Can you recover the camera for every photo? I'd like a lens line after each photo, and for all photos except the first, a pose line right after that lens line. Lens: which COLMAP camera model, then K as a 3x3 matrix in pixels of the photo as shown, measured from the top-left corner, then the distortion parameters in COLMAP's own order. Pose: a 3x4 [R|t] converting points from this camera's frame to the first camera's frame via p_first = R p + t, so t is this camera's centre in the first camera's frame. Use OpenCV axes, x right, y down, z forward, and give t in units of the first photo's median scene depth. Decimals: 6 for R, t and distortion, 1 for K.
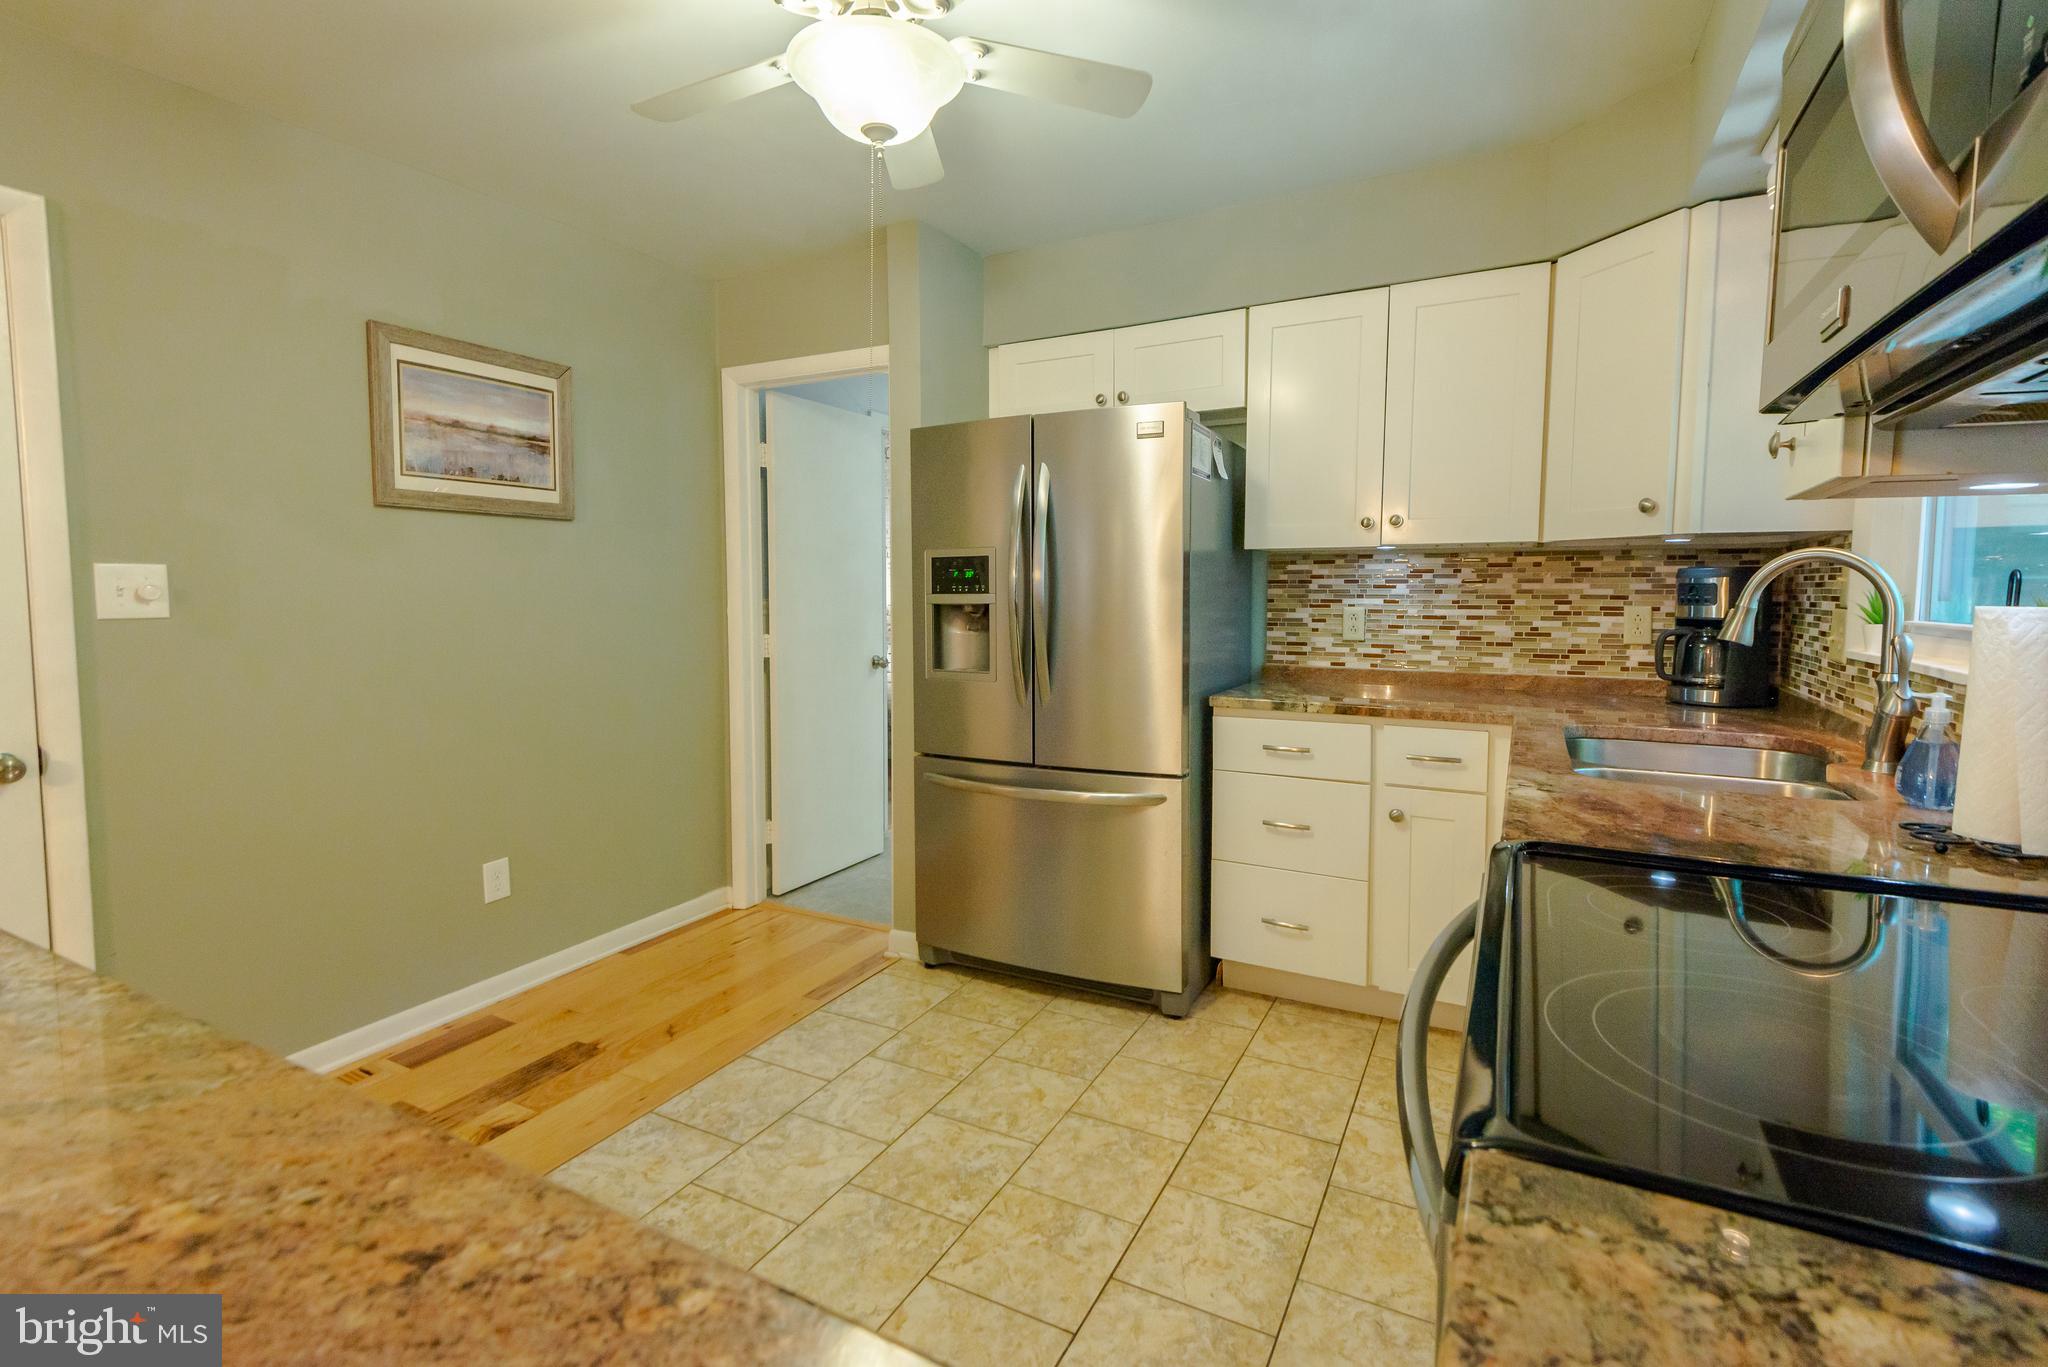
lens RADIAL K [[930.7, 0, 1028.8], [0, 930.7, 651.8], [0, 0, 1]] dist [0.039258, -0.026588]
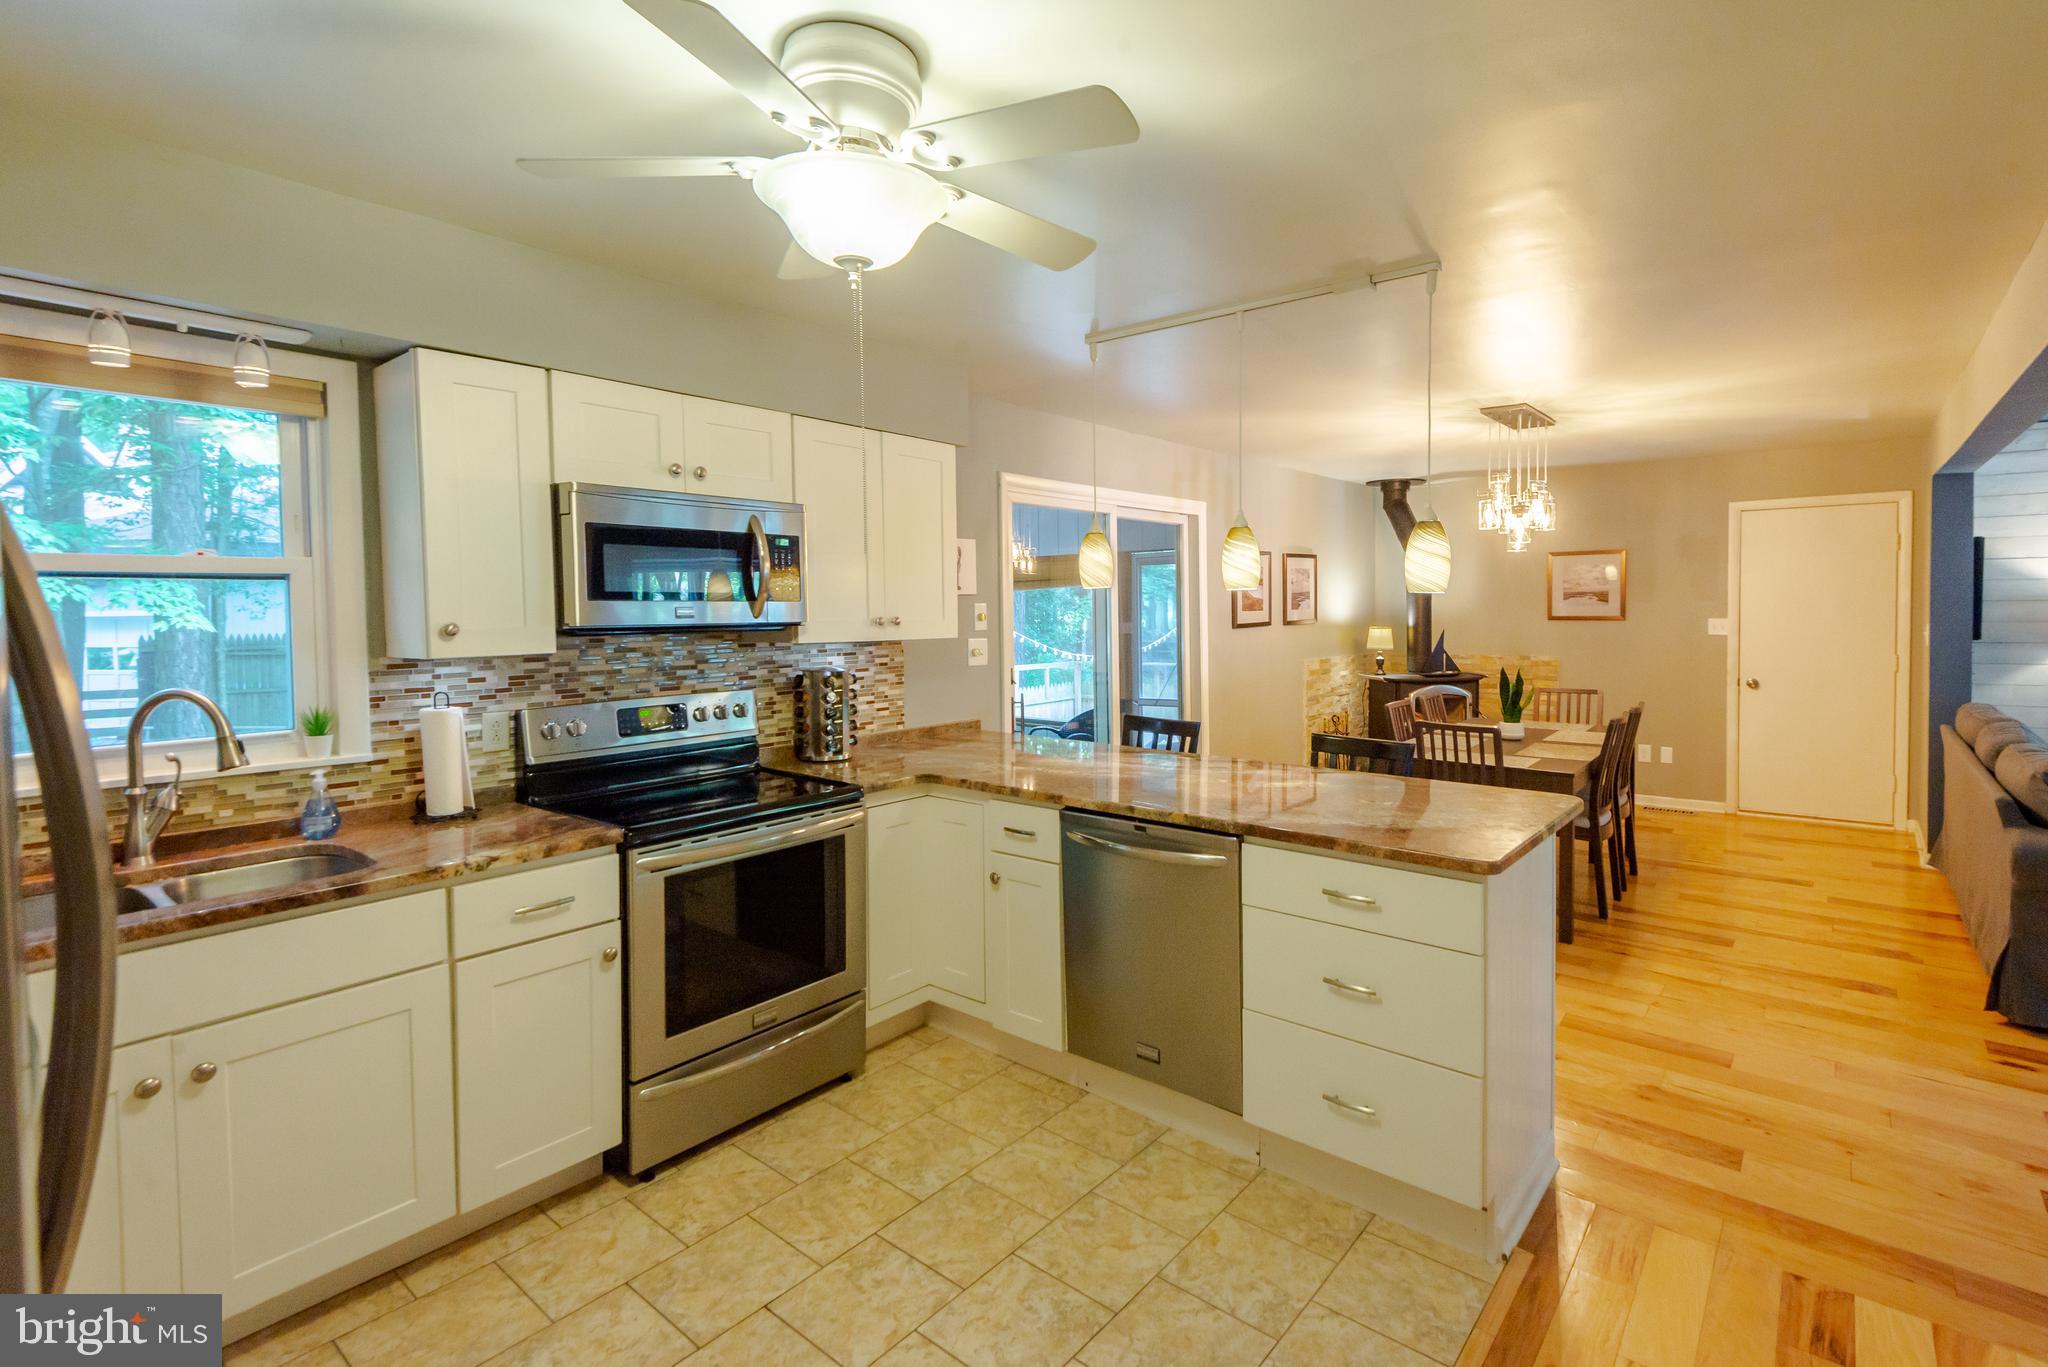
lens RADIAL K [[959.4, 0, 1075.3], [0, 959.4, 641.5], [0, 0, 1]] dist [0.041525, -0.022730]
pose [[-0.984357, -0.001657, 0.176178, -0.327264], [0.017338, 0.994191, 0.106224, -0.166687], [-0.175330, 0.107617, -0.978610, 1.167000]]
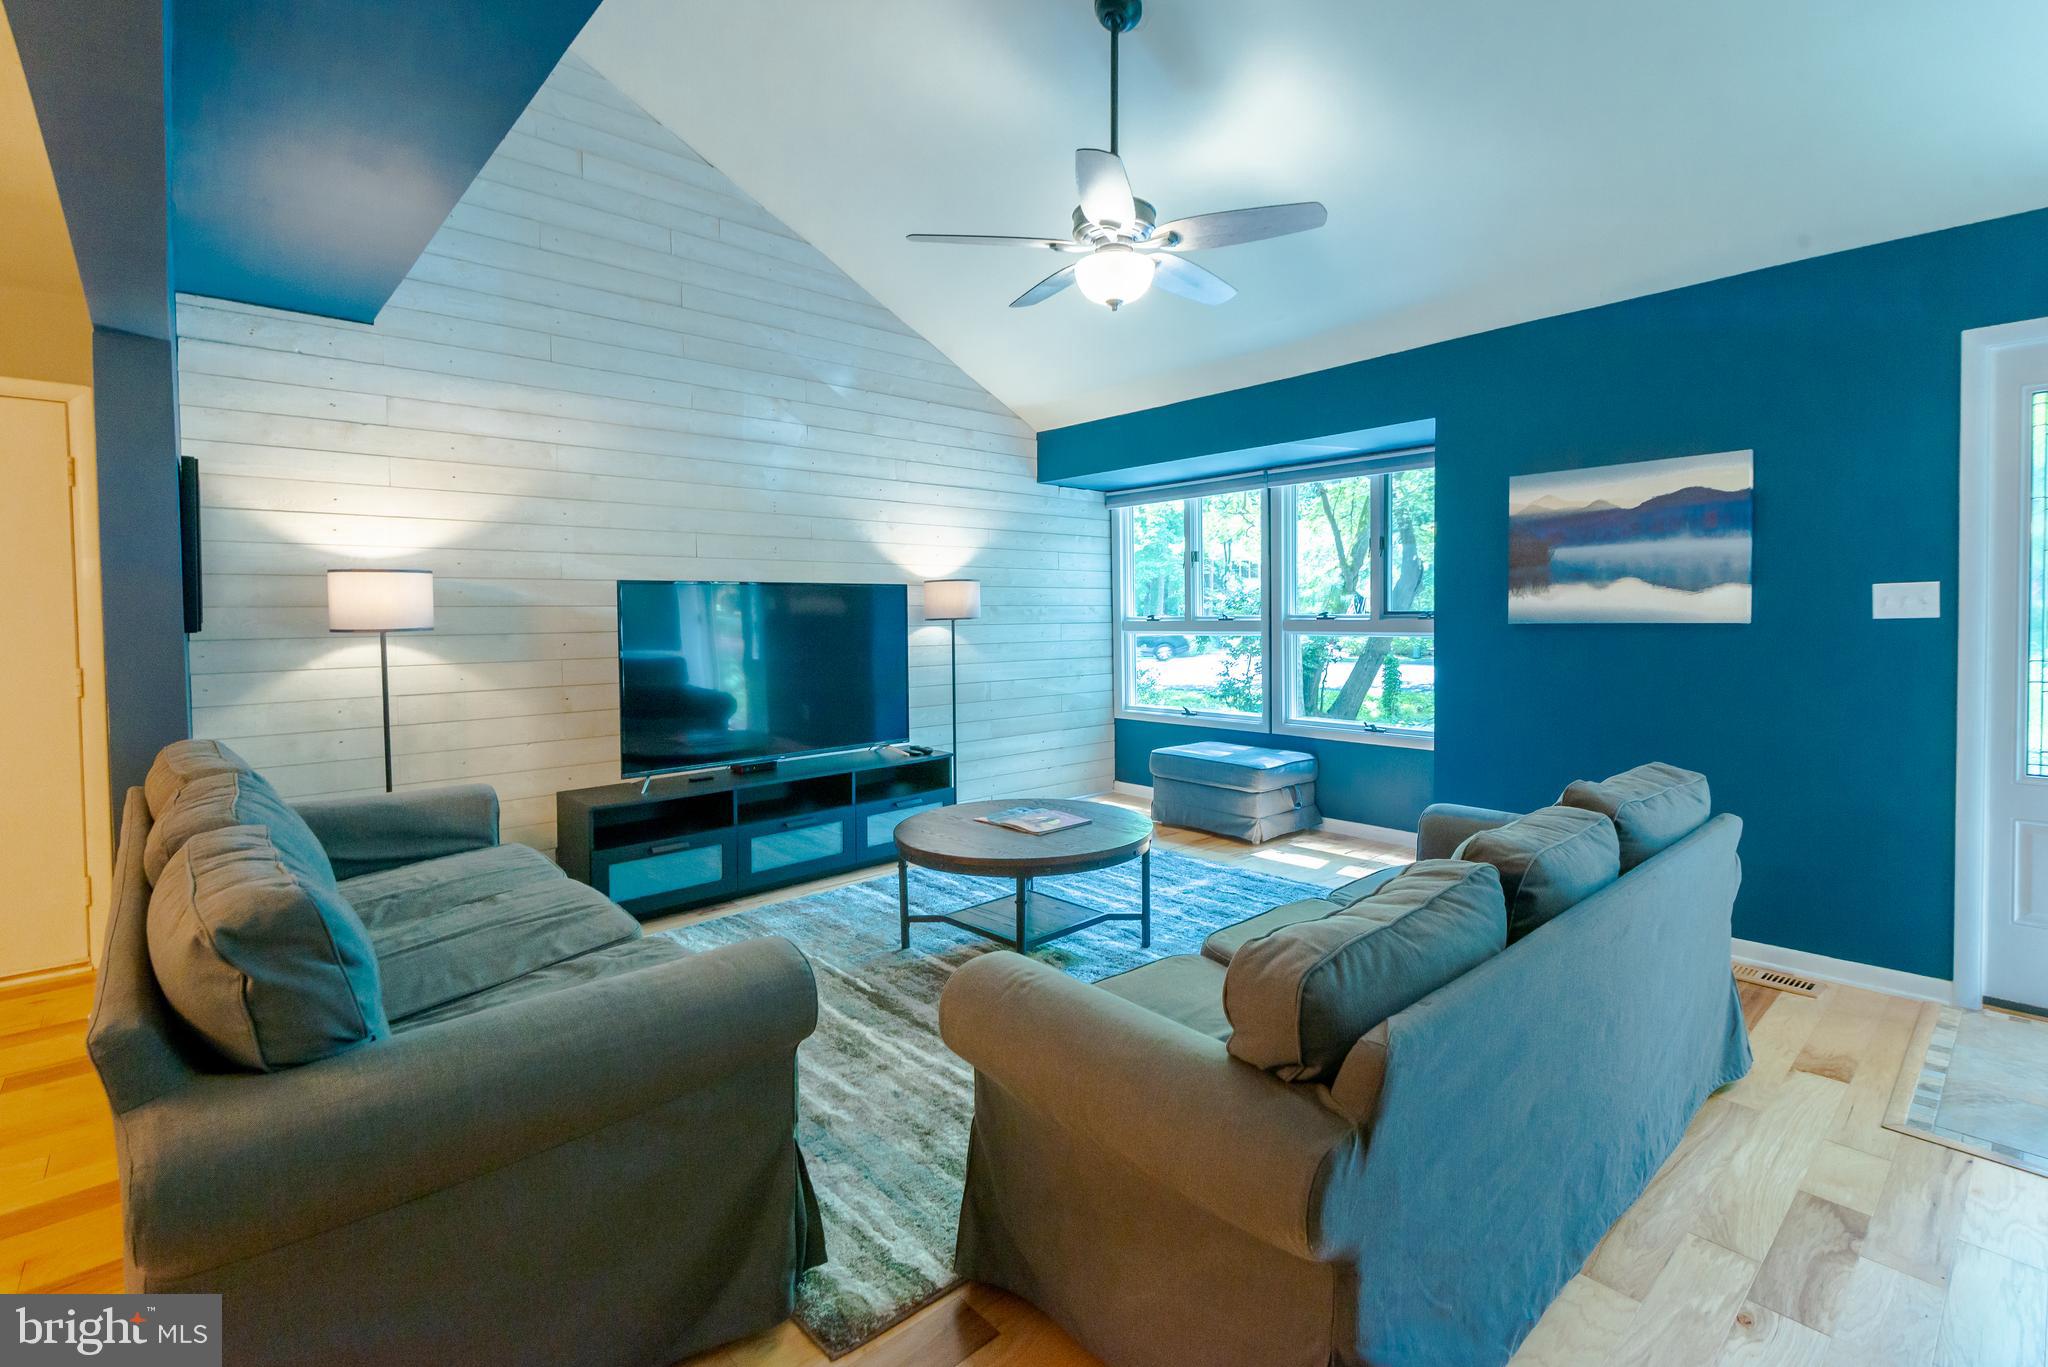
lens RADIAL K [[940.4, 0, 1053.7], [0, 940.4, 634.3], [0, 0, 1]] dist [0.027995, -0.009704]
pose [[-0.327049, 0.016267, -0.944867, -0.981989], [-0.058146, 0.997611, 0.037301, -0.038561], [0.943217, 0.067139, -0.325322, 0.321507]]
